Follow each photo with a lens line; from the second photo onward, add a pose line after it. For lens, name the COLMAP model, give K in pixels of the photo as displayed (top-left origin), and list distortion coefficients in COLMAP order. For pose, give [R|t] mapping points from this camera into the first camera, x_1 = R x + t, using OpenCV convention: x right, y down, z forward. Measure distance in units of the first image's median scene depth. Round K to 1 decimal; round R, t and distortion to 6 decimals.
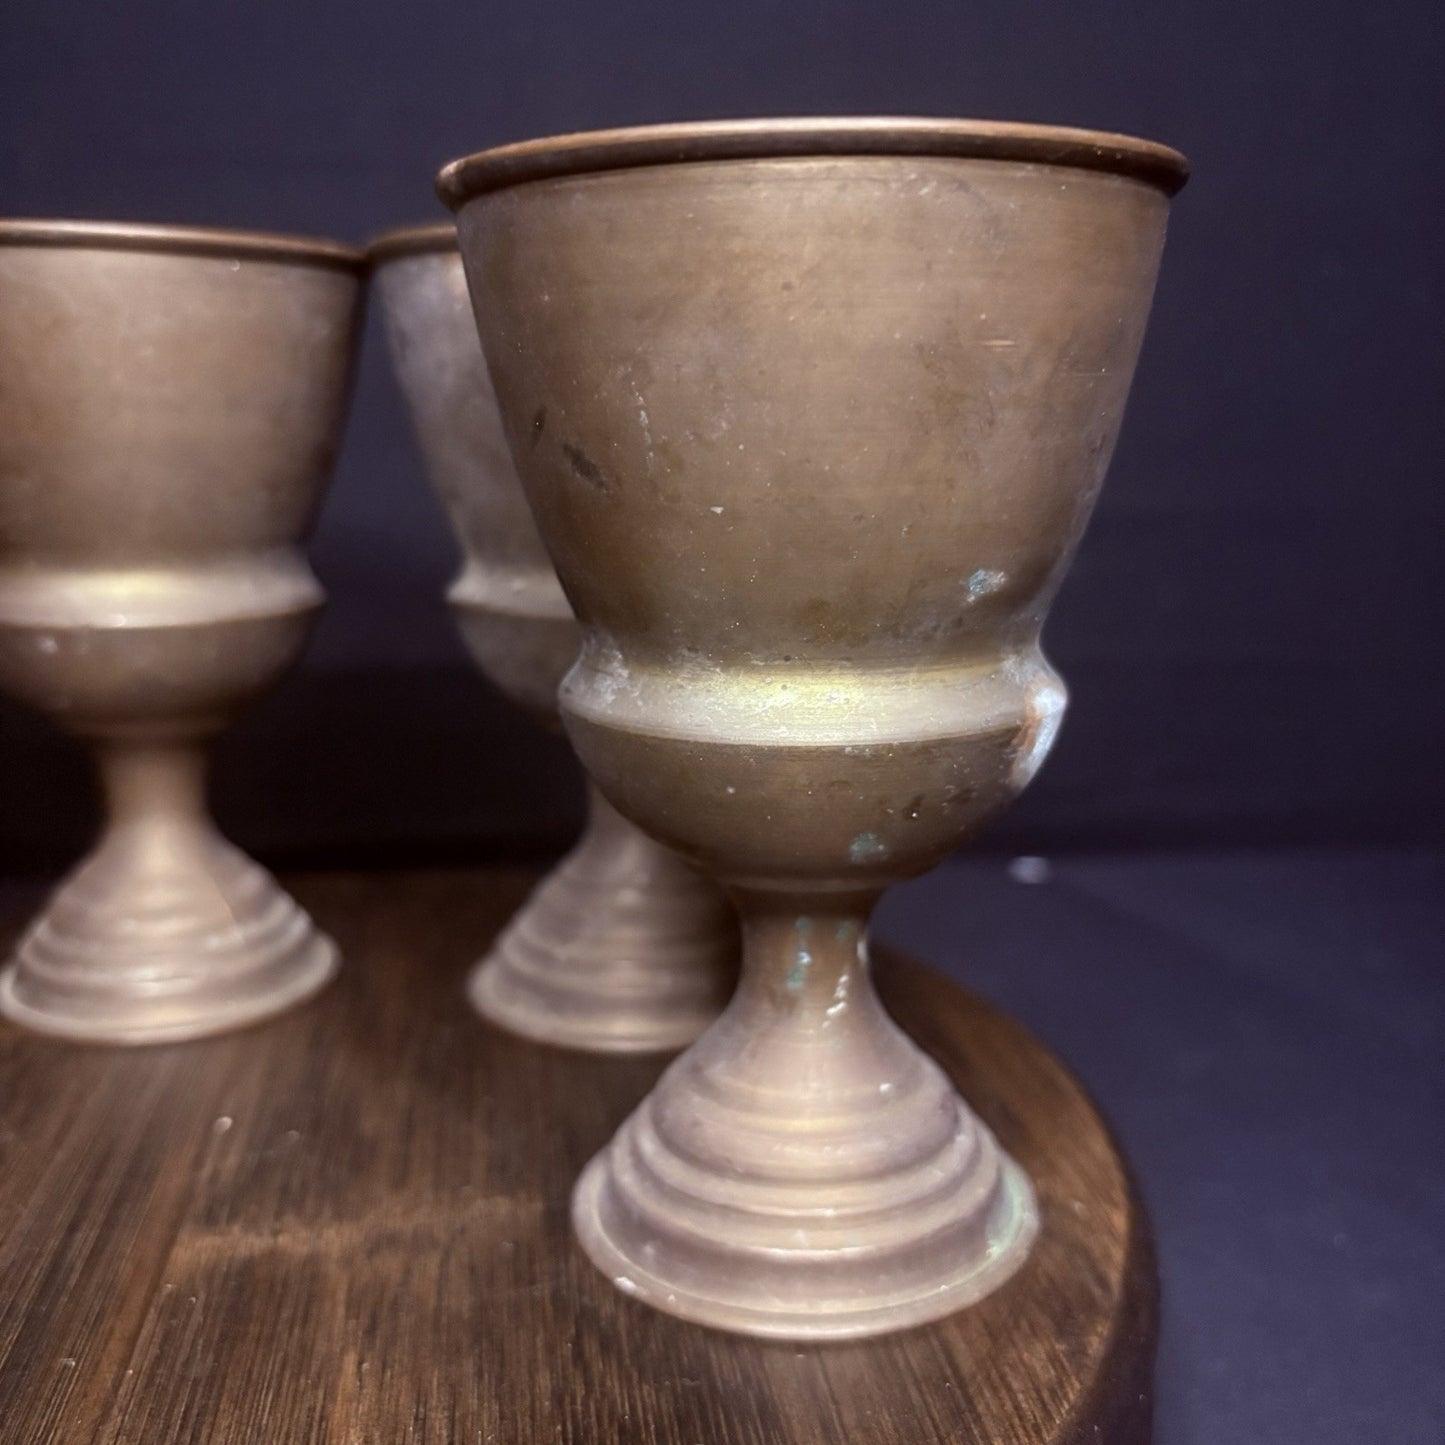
lens RADIAL K [[1532.7, 0, 721.5], [0, 1532.7, 744.8], [0, 0, 1]] dist [0.058495, -0.251534]
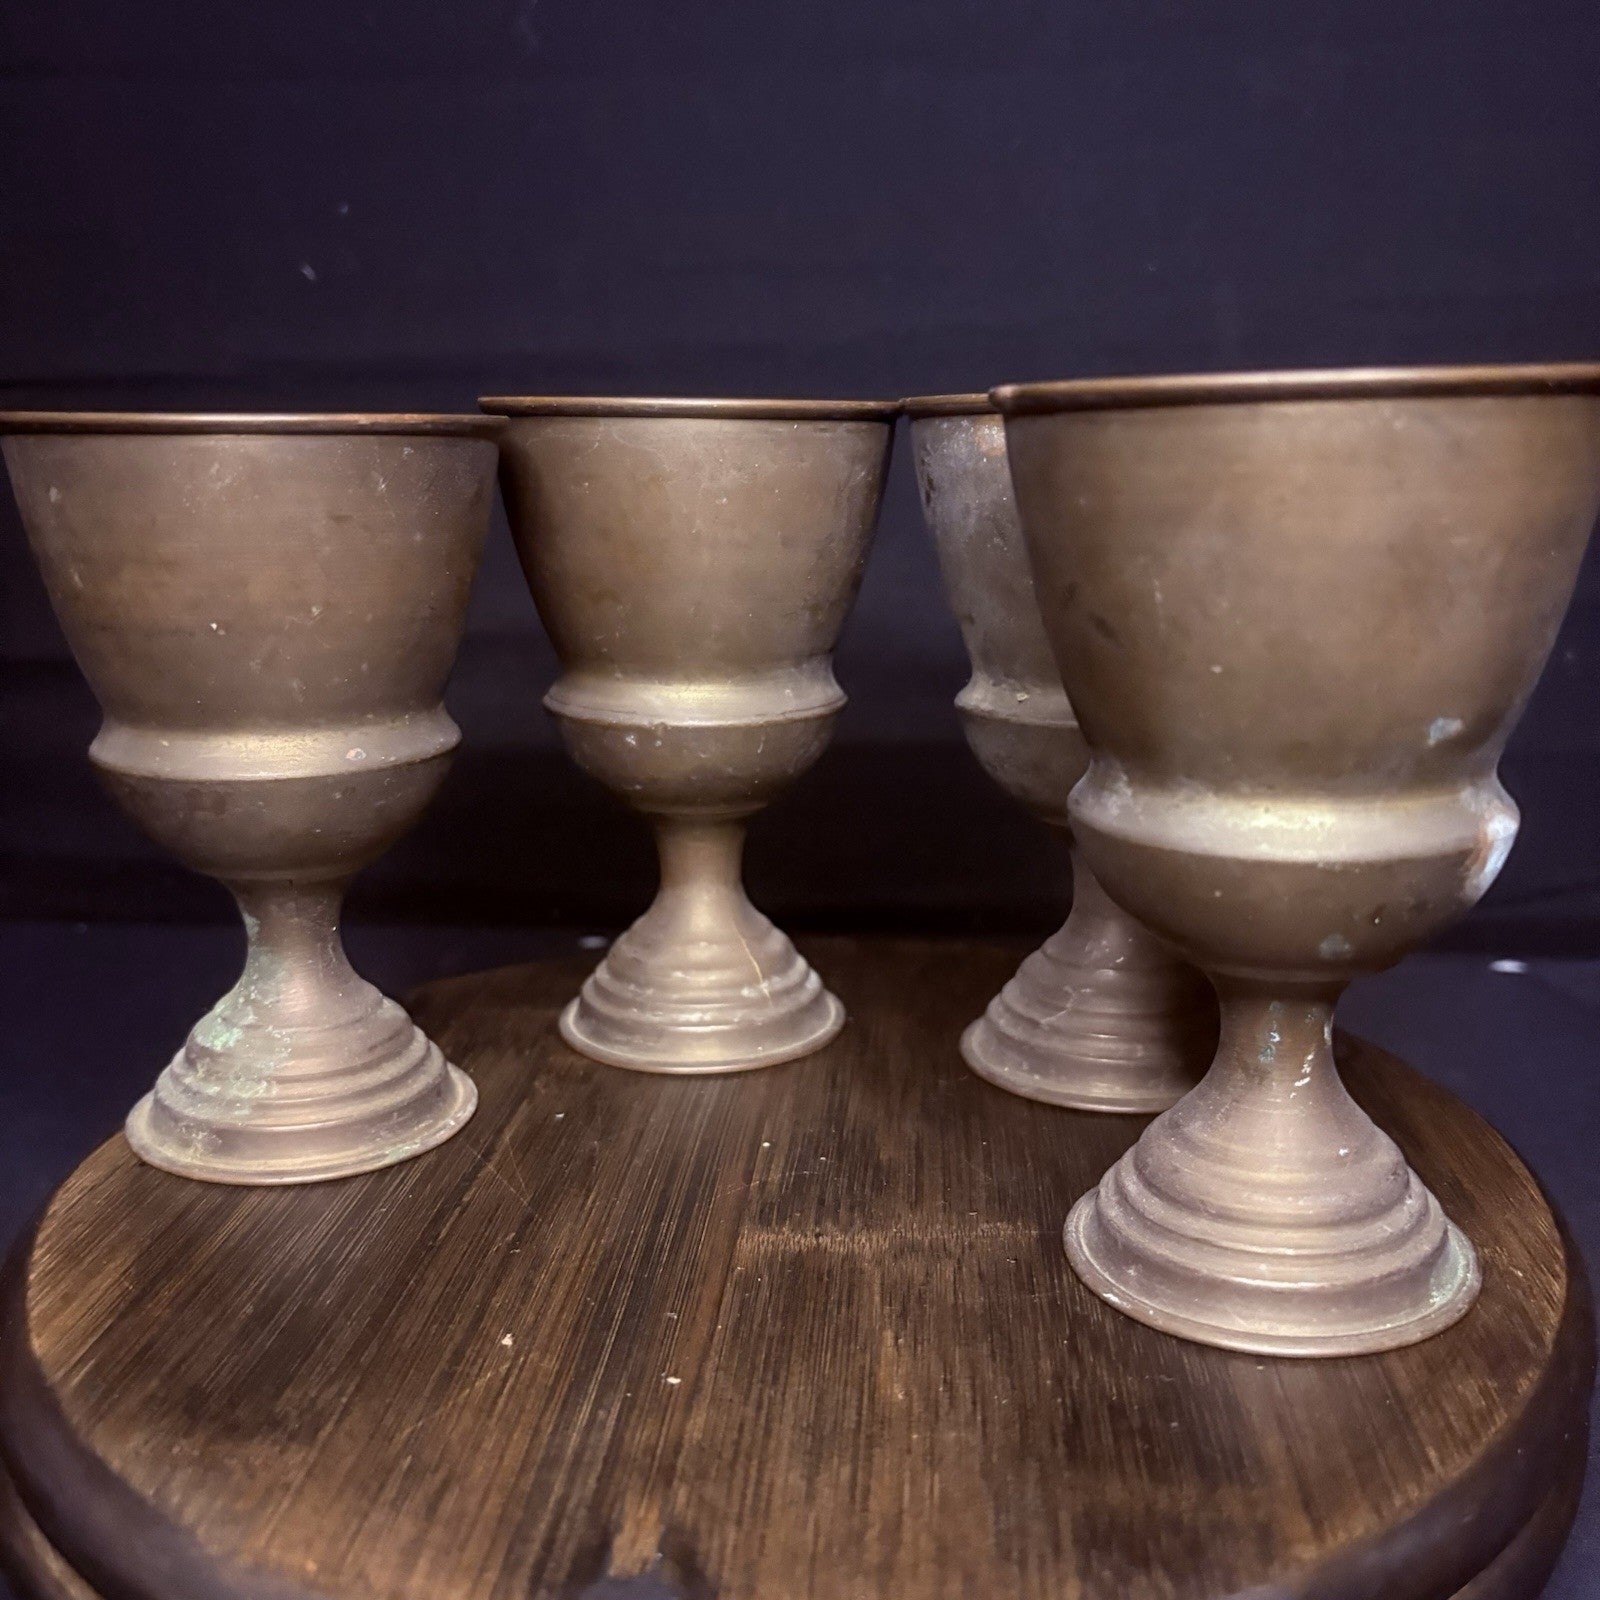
lens RADIAL K [[1639.2, 0, 800.0], [0, 1639.2, 800.0], [0, 0, 1]] dist [-0.024542, -0.023674]
pose [[0.974545, 0.030232, -0.222143, -0.027589], [-0.030099, 0.999539, 0.003985, -0.035089], [0.222161, 0.002803, 0.975006, -0.294371]]
